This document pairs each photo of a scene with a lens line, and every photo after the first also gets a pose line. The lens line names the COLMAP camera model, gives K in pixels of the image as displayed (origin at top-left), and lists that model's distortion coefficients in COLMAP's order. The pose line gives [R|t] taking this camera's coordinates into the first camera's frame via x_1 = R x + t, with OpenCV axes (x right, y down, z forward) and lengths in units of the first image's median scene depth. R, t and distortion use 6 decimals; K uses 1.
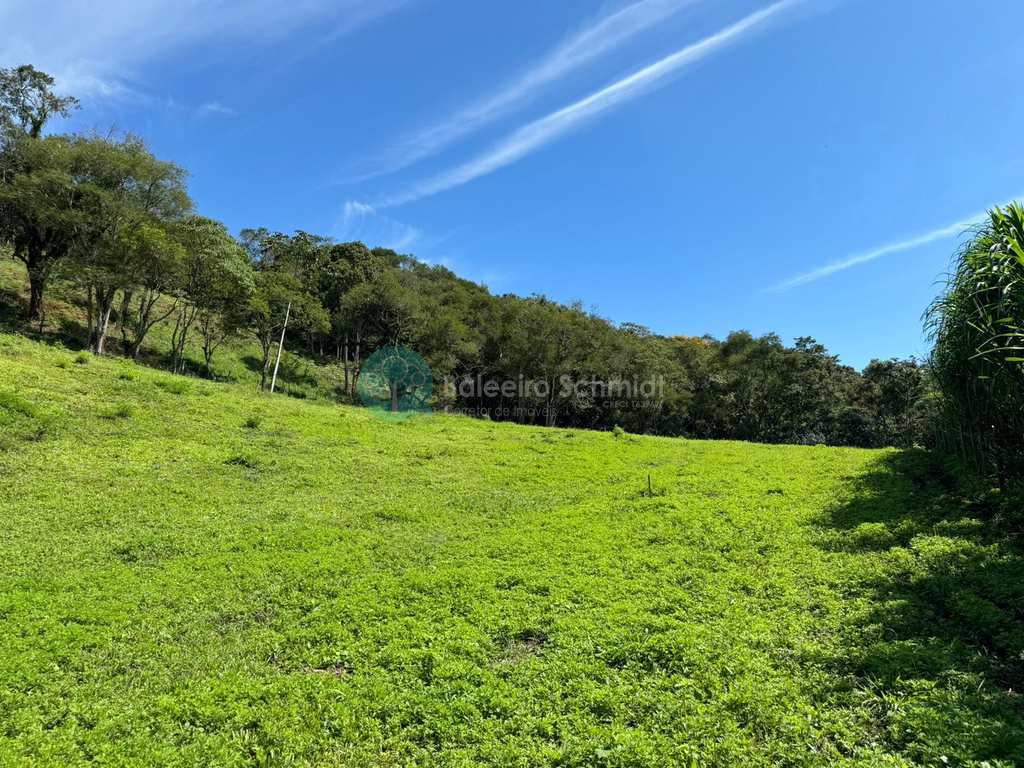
lens RADIAL K [[709.2, 0, 526.2], [0, 709.2, 393.0], [0, 0, 1]] dist [0.018736, -0.011984]
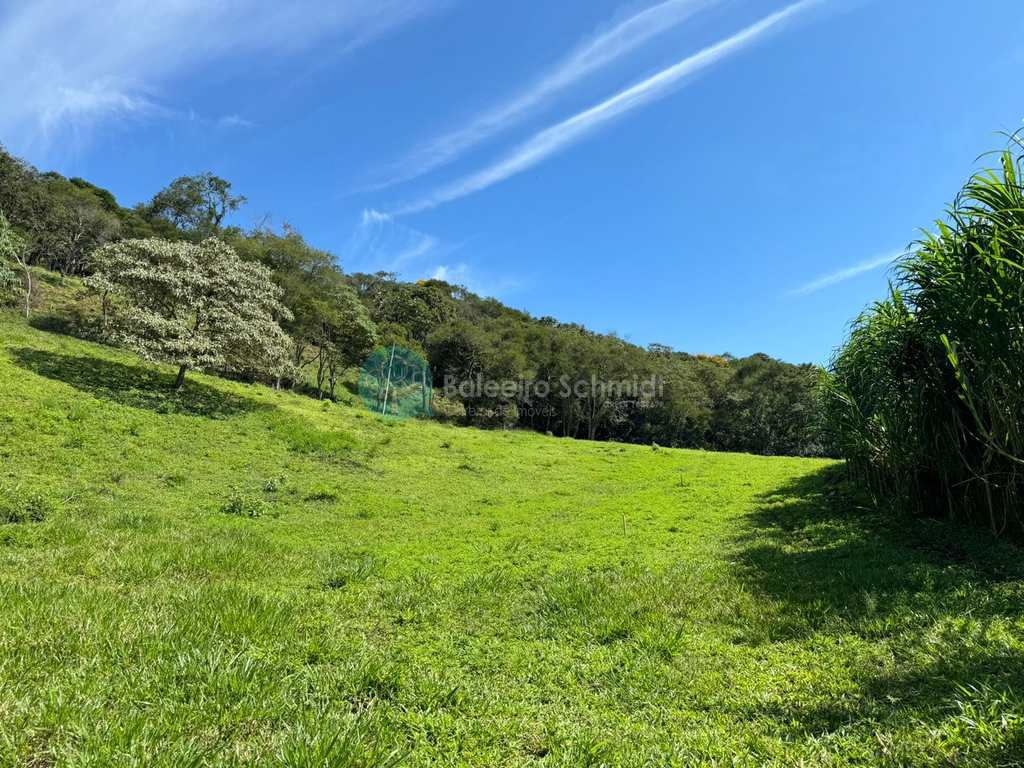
lens RADIAL K [[717.0, 0, 521.2], [0, 717.0, 373.2], [0, 0, 1]] dist [0.049587, -0.068813]
pose [[0.999444, -0.007961, -0.032387, -0.045384], [0.006785, 0.999318, -0.036284, -0.019404], [0.032654, 0.036044, 0.998817, -0.210031]]
